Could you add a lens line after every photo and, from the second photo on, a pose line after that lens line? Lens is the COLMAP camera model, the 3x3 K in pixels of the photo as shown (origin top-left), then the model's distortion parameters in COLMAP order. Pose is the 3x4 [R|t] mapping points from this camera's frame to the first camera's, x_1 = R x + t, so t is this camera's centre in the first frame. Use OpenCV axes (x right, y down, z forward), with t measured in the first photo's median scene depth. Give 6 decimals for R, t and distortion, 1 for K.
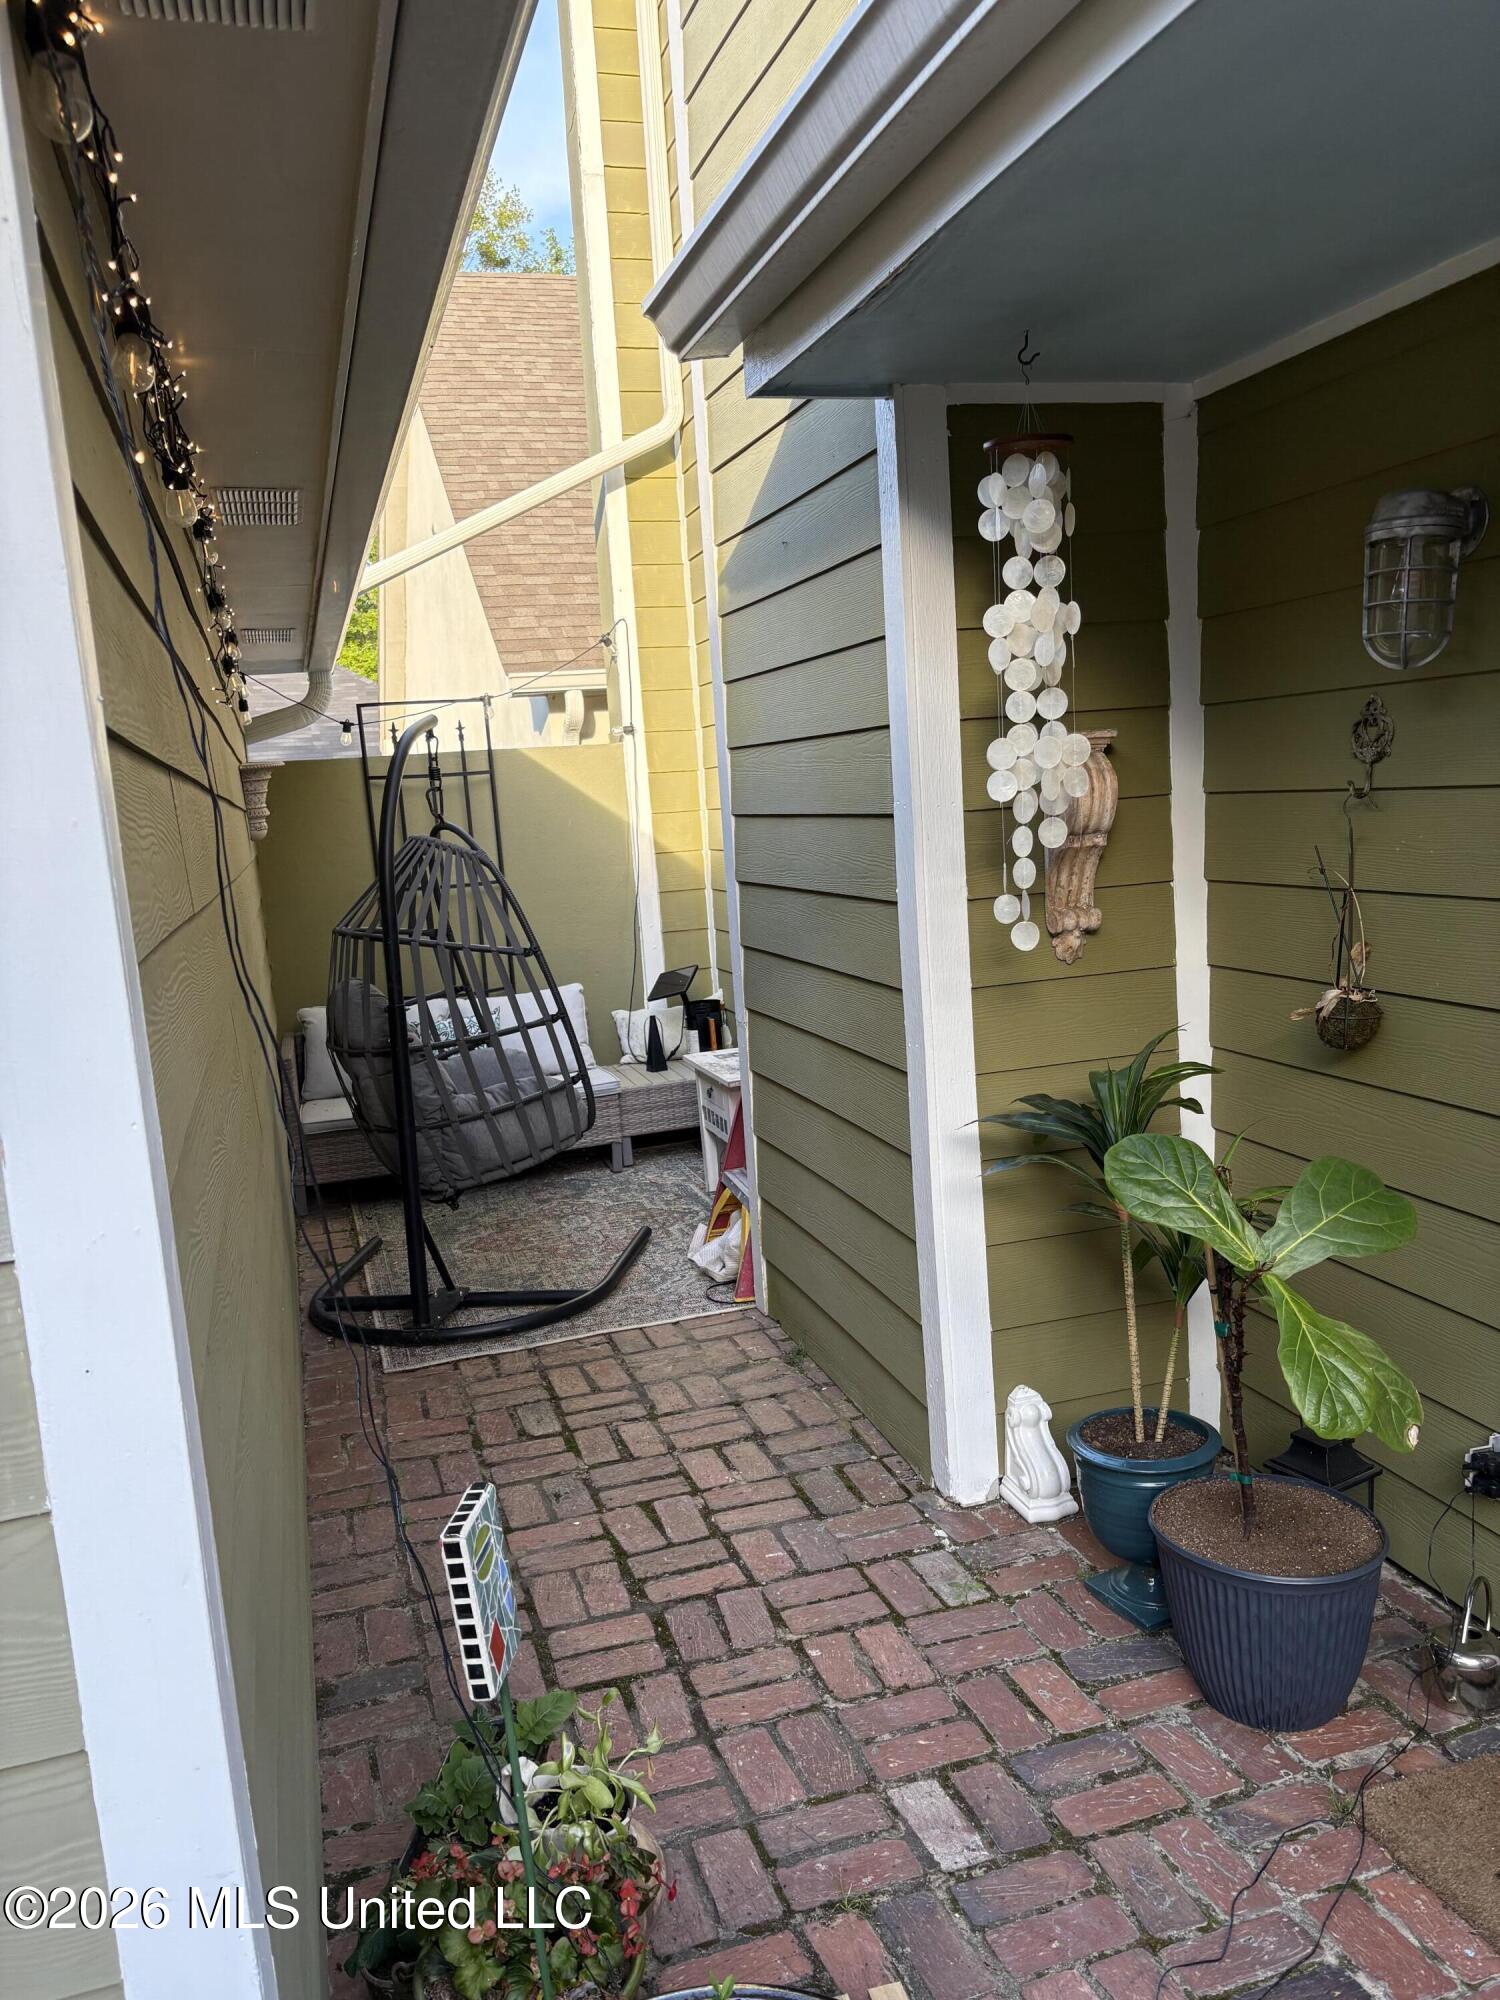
lens RADIAL K [[1536.0, 0, 757.3], [0, 1536.0, 1088.8], [0, 0, 1]] dist [0.048349, 0.001104]
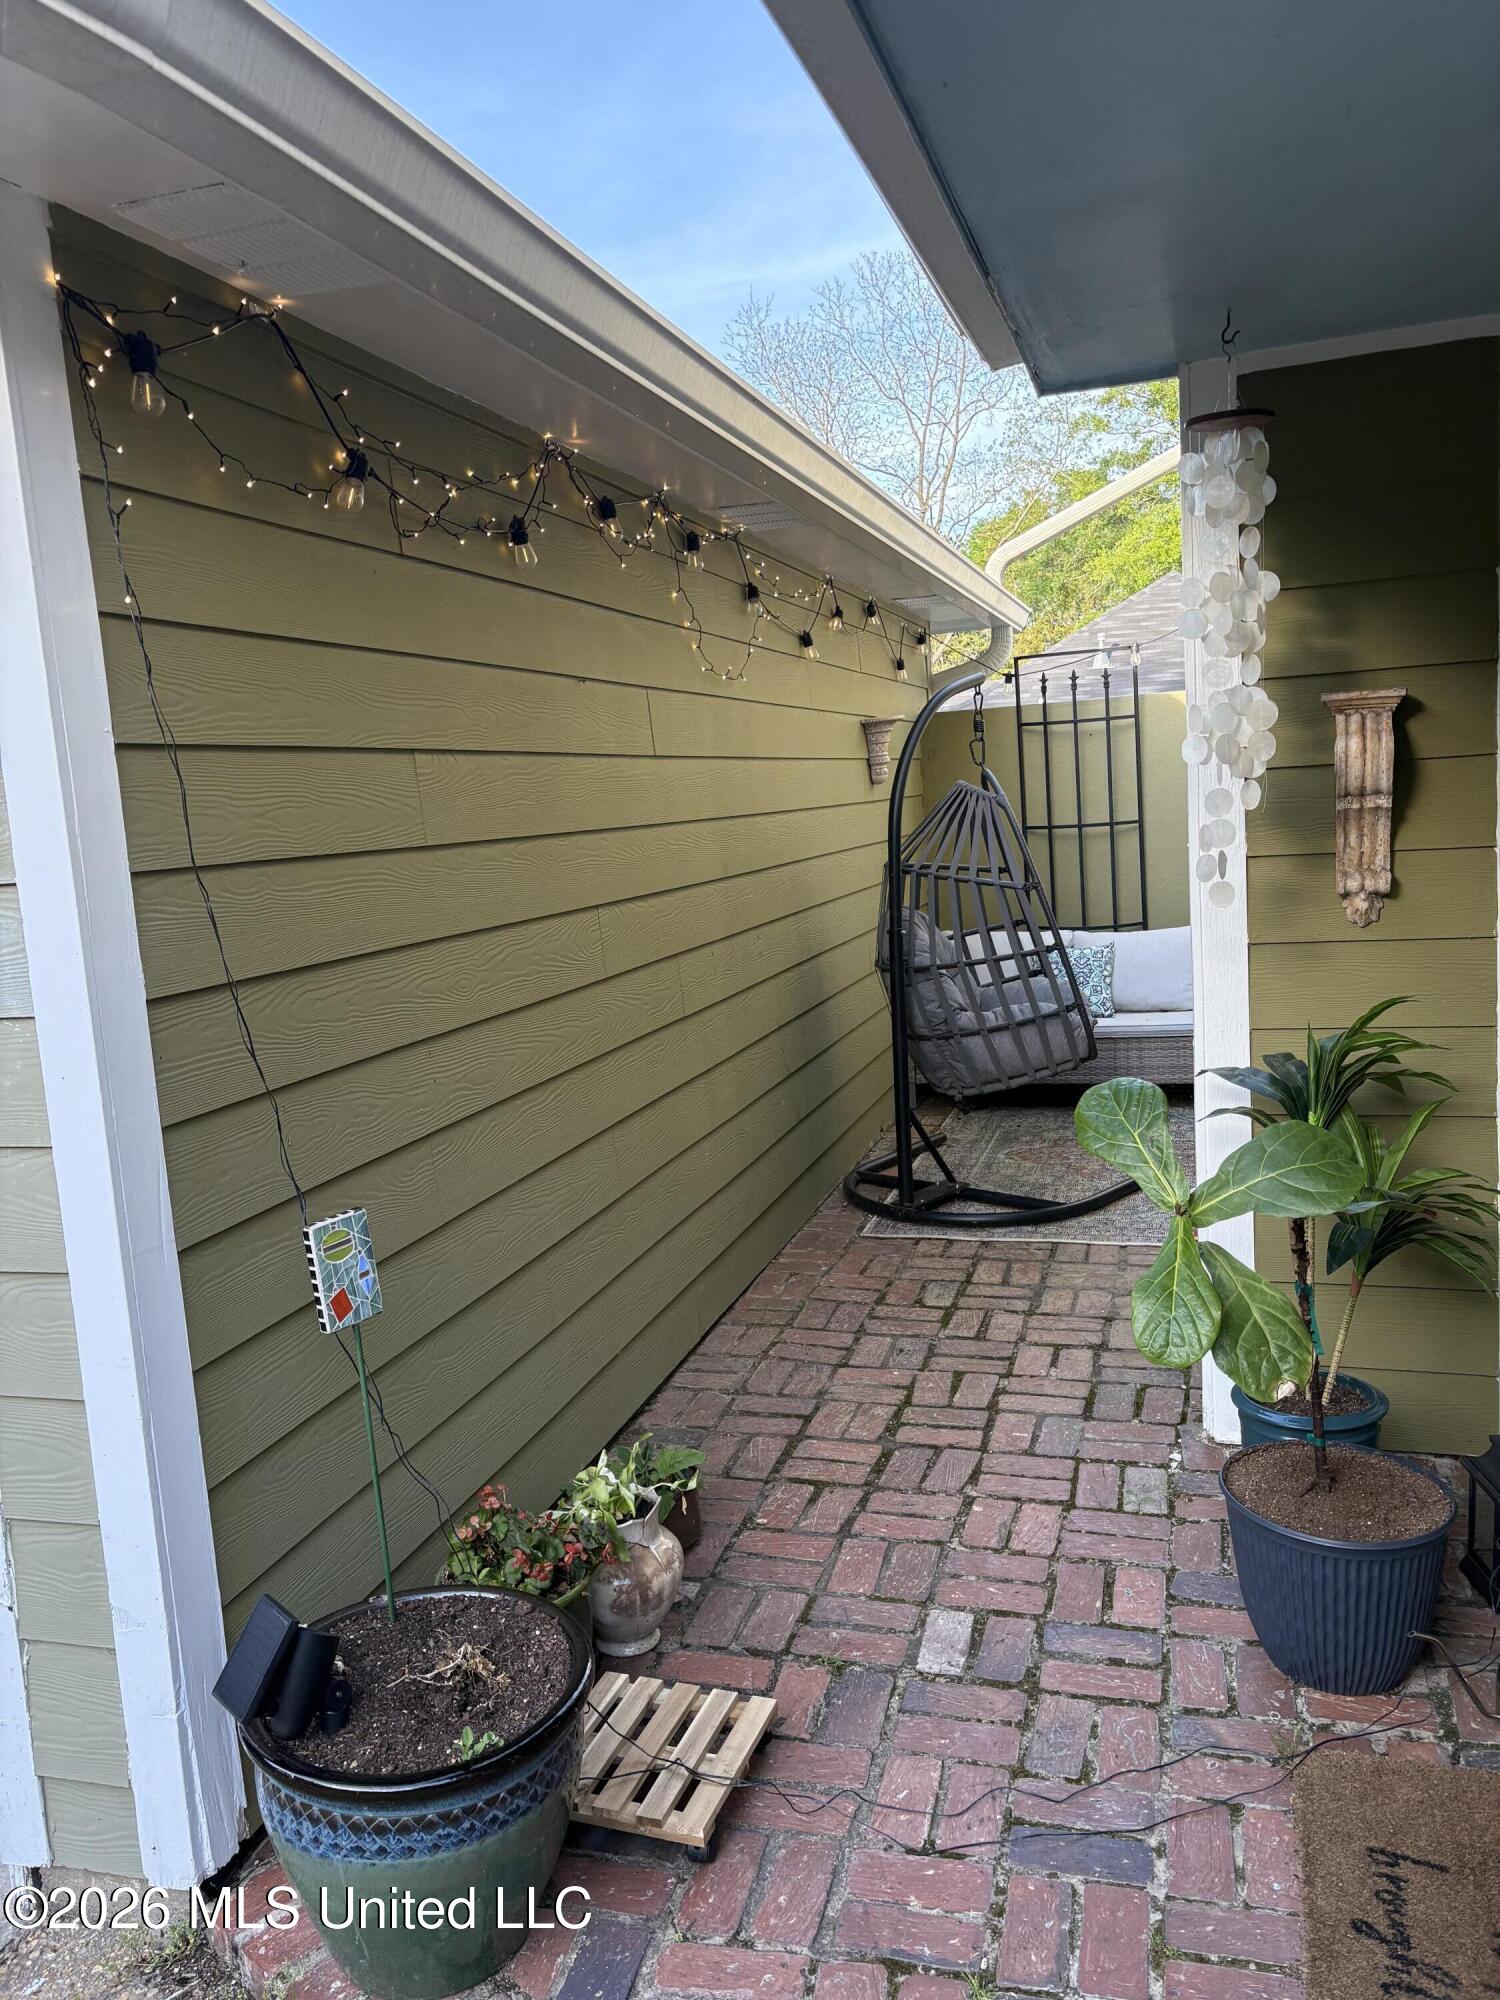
lens RADIAL K [[1536.0, 0, 757.3], [0, 1536.0, 1088.8], [0, 0, 1]] dist [0.048349, 0.001104]
pose [[0.826598, 0.131874, -0.547125, 0.373842], [-0.109232, 0.991266, 0.073898, -0.007947], [0.552091, -0.001320, 0.833783, -0.034321]]
